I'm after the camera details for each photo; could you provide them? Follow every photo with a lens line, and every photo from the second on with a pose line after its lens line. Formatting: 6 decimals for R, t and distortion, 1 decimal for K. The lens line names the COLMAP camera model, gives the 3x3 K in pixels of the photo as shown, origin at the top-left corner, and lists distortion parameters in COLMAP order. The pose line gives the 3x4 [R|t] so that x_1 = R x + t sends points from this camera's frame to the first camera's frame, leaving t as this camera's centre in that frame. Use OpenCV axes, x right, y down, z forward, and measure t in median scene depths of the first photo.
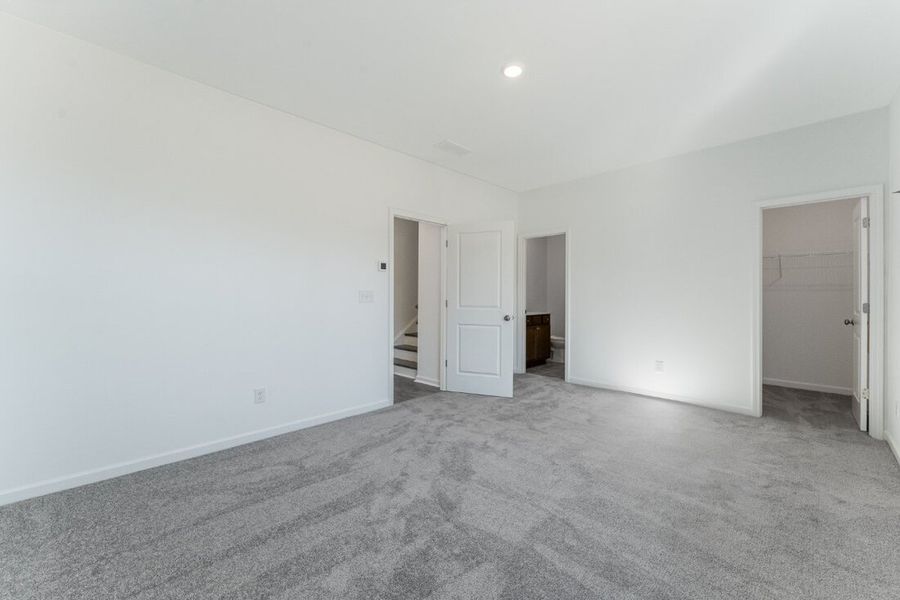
lens RADIAL K [[369.9, 0, 454.8], [0, 369.9, 297.3], [0, 0, 1]] dist [-0.002277, -0.000194]
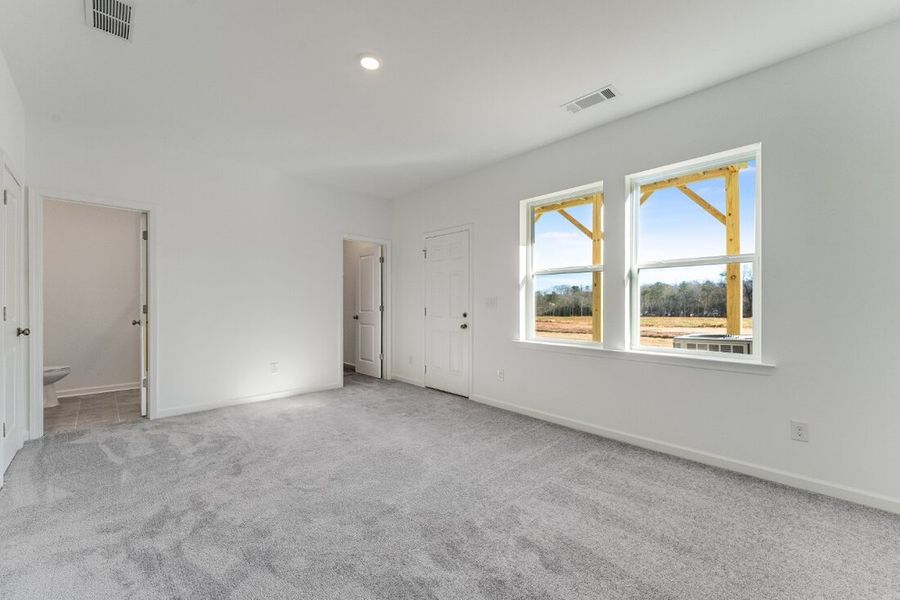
lens RADIAL K [[369.9, 0, 453.3], [0, 369.9, 304.3], [0, 0, 1]] dist [-0.002277, -0.000194]
pose [[-0.004887, -0.008905, 0.999948, -0.529377], [-0.003802, 0.999953, 0.008887, -0.009561], [-0.999981, -0.003758, -0.004921, 0.502264]]
